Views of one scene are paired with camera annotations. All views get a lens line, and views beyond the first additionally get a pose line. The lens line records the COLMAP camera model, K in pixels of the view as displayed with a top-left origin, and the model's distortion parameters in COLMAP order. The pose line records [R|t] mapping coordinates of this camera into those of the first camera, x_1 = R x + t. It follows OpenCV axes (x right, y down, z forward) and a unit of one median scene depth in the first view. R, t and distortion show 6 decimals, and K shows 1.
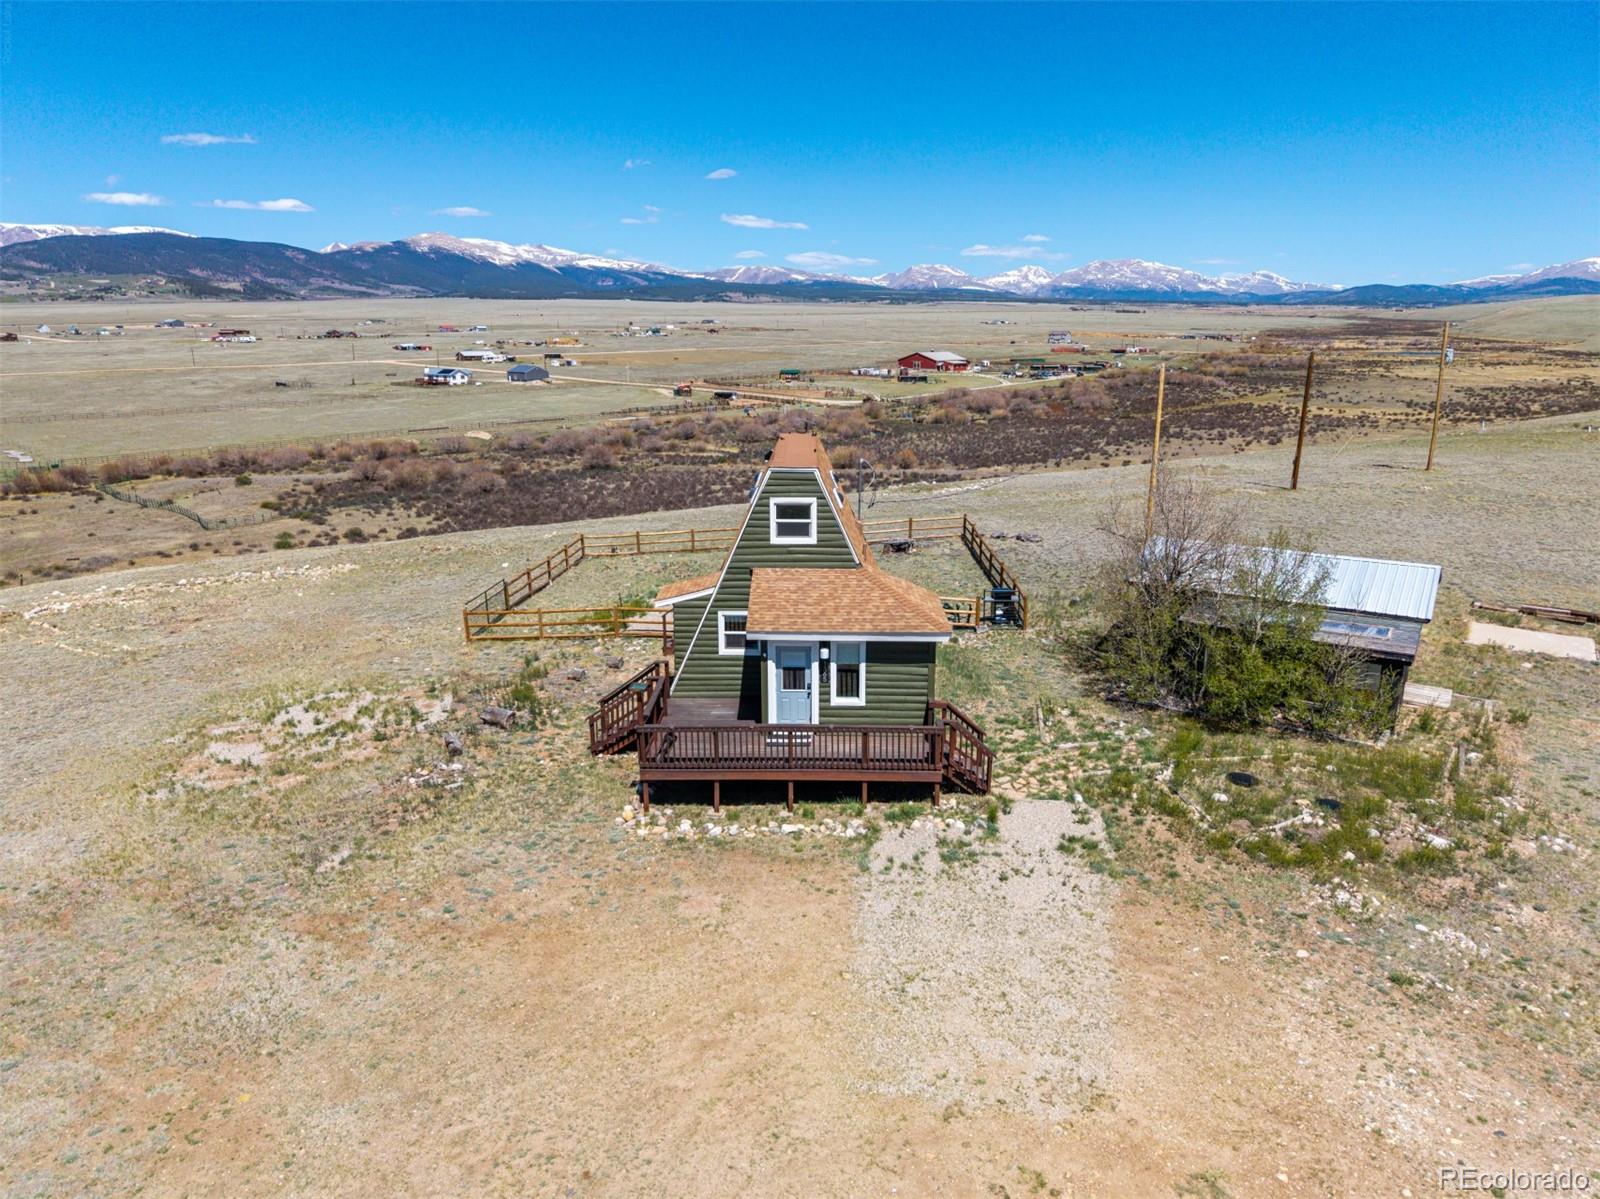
lens RADIAL K [[1068.6, 0, 798.3], [0, 1068.6, 602.1], [0, 0, 1]] dist [0.023902, -0.023401]
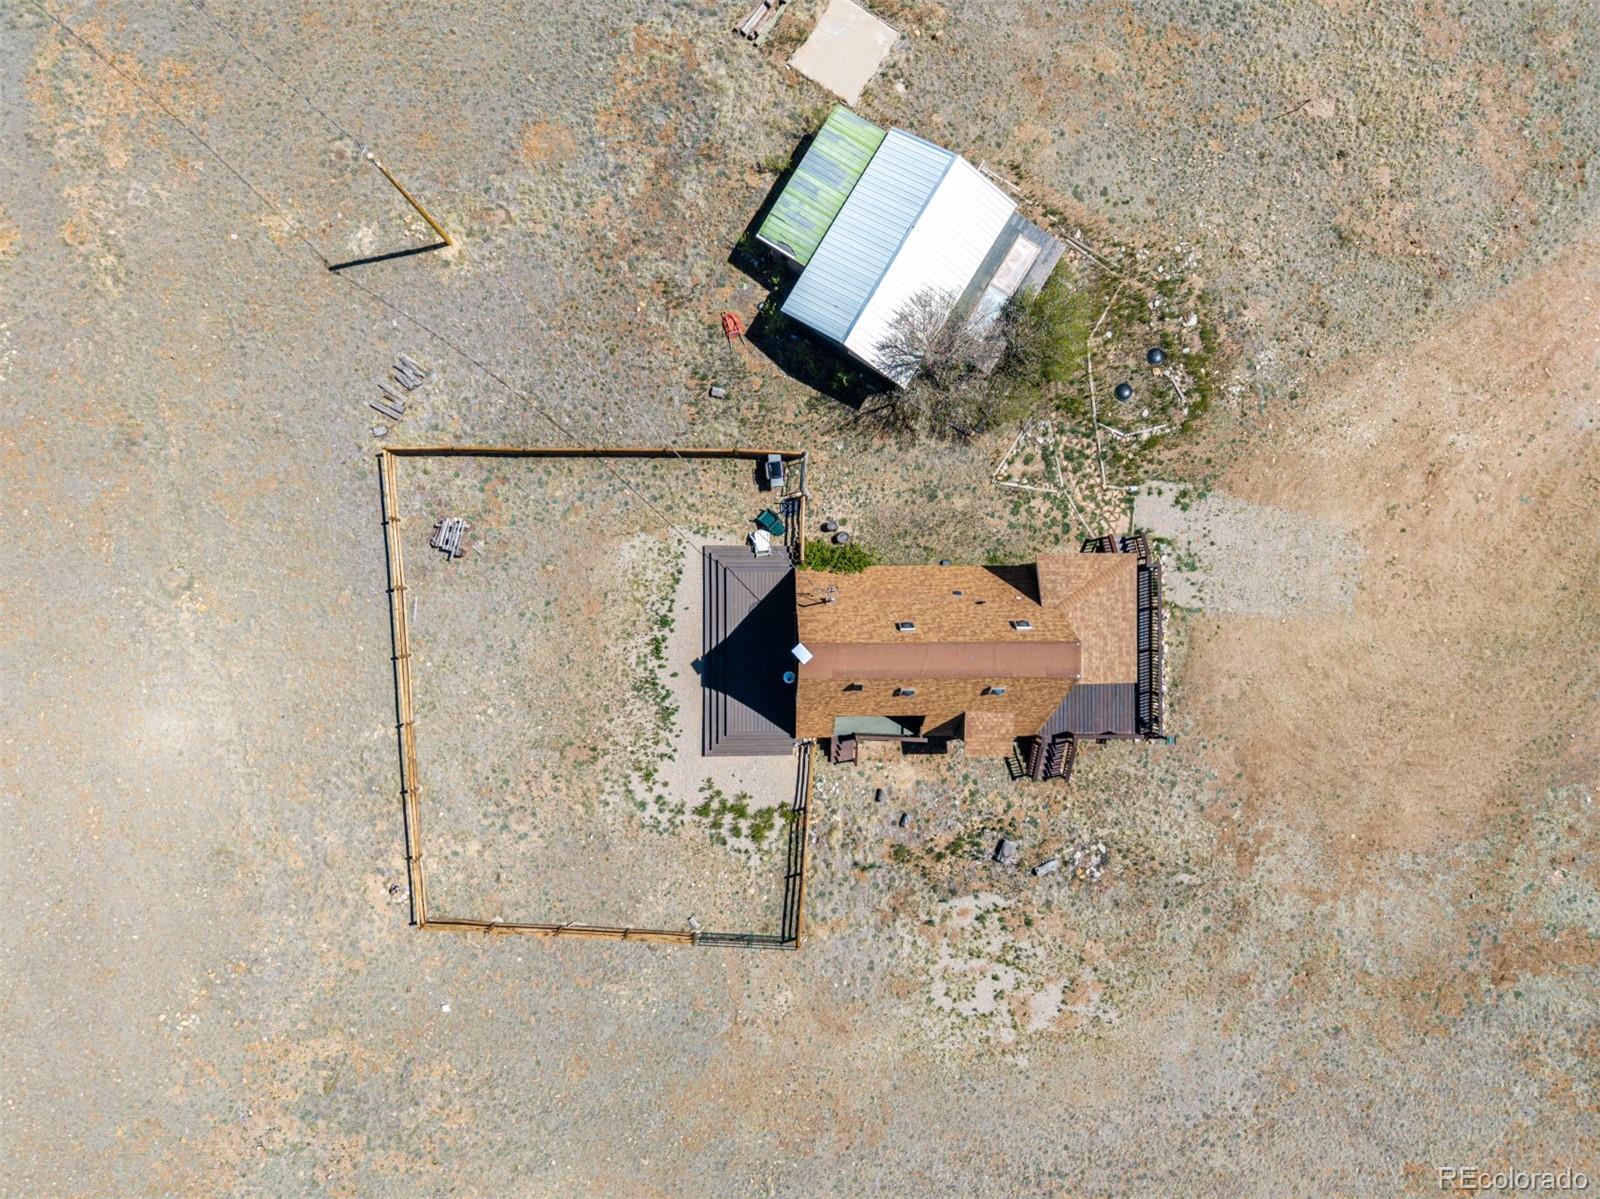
lens RADIAL K [[1088.4, 0, 799.8], [0, 1088.4, 608.2], [0, 0, 1]] dist [0.044559, -0.051190]
pose [[-0.019539, -0.999808, -0.001719, 0.004116], [0.218834, -0.005954, 0.975744, -0.094418], [-0.975566, 0.018689, 0.218908, 0.062957]]
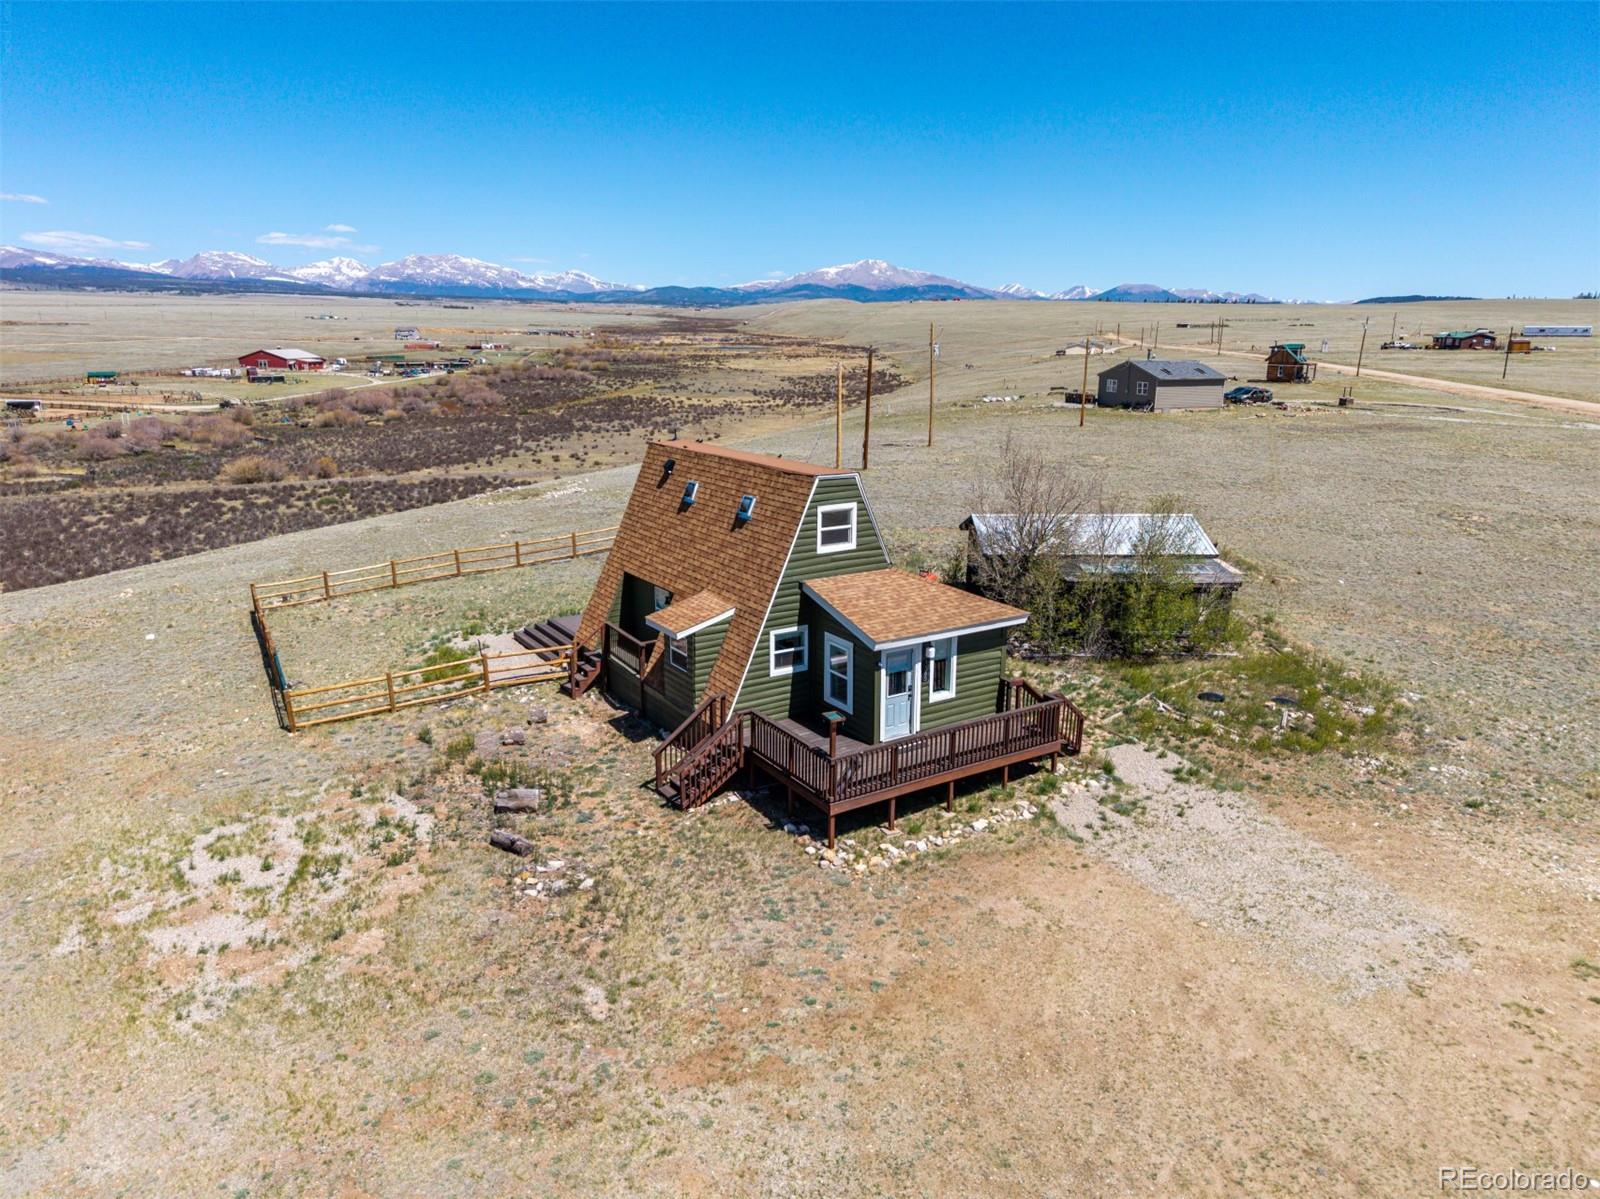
lens RADIAL K [[1068.6, 0, 798.3], [0, 1068.6, 602.1], [0, 0, 1]] dist [0.023902, -0.023401]
pose [[0.830997, -0.137842, 0.538928, -0.035130], [0.135872, 0.989765, 0.043644, -0.003444], [-0.539428, 0.036957, 0.841221, 0.011897]]
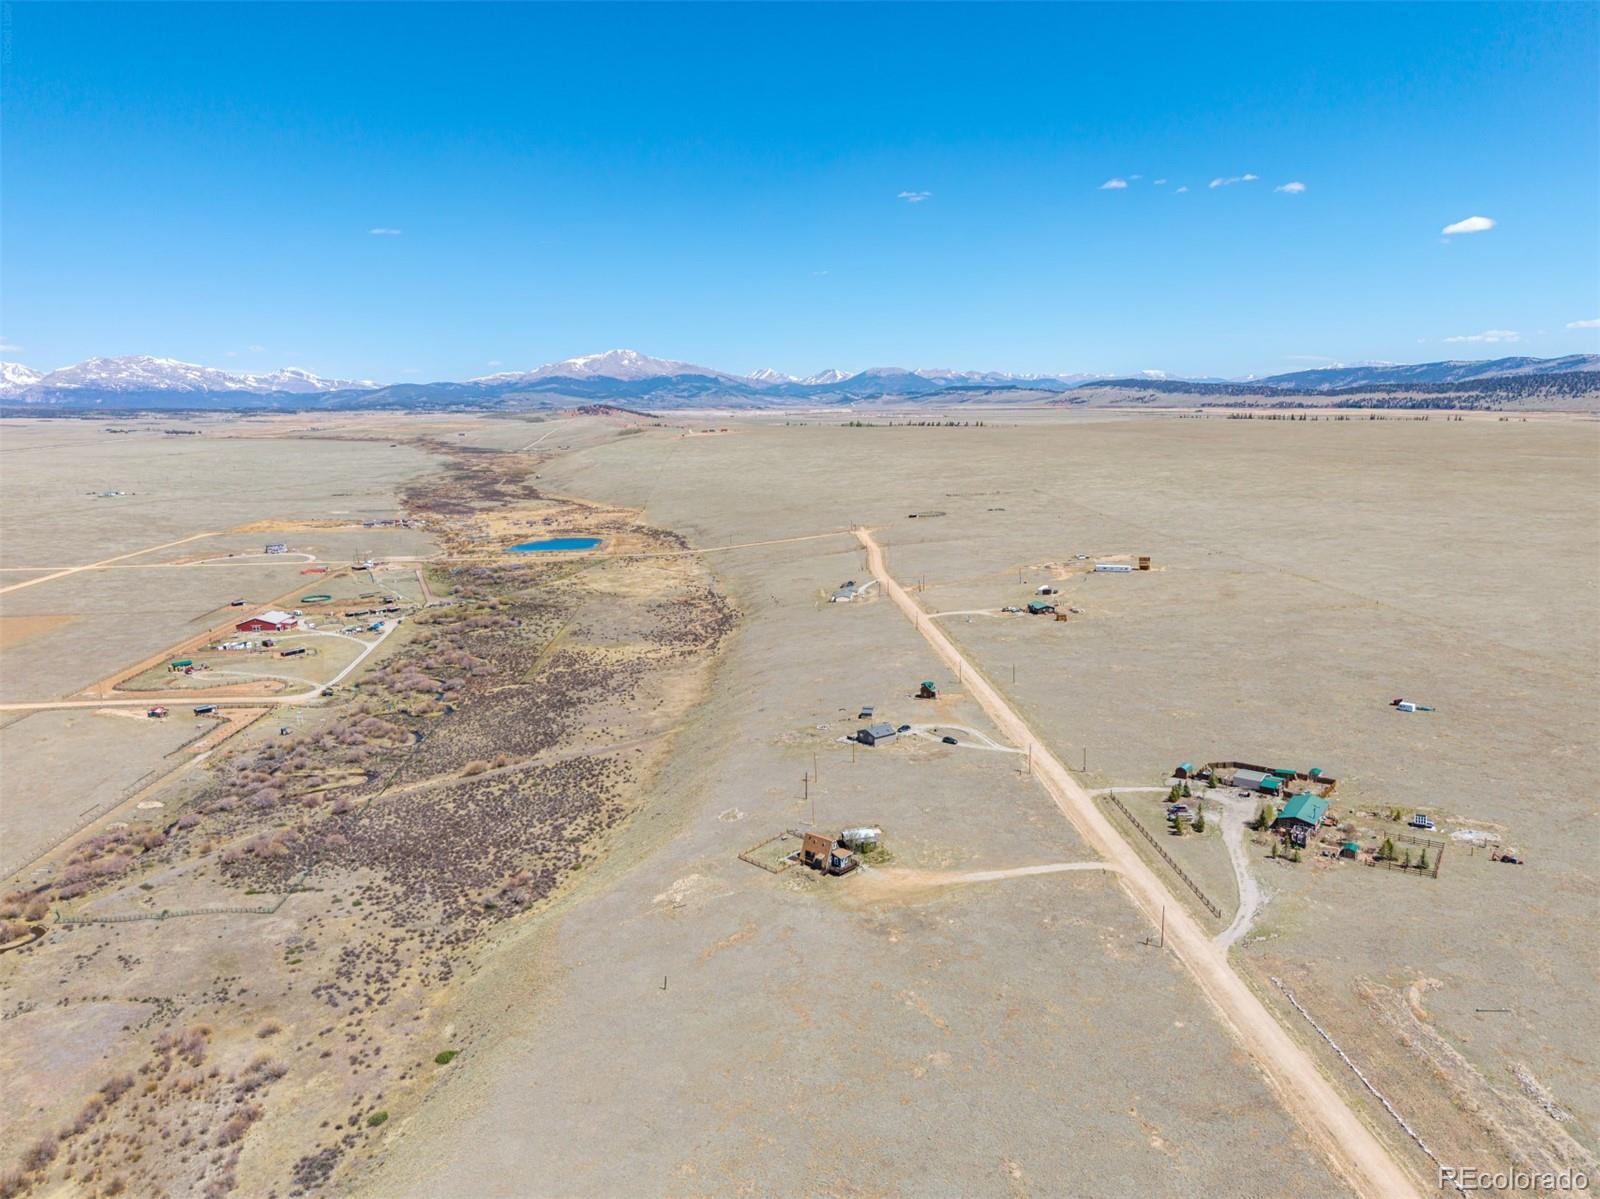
lens RADIAL K [[1122.6, 0, 800.0], [0, 1122.6, 599.5], [0, 0, 1]] dist [0.054507, -0.056057]
pose [[0.689714, -0.145105, 0.709393, -0.451718], [0.211535, 0.977353, -0.005752, -0.143655], [-0.692493, 0.154029, 0.704790, -0.402453]]
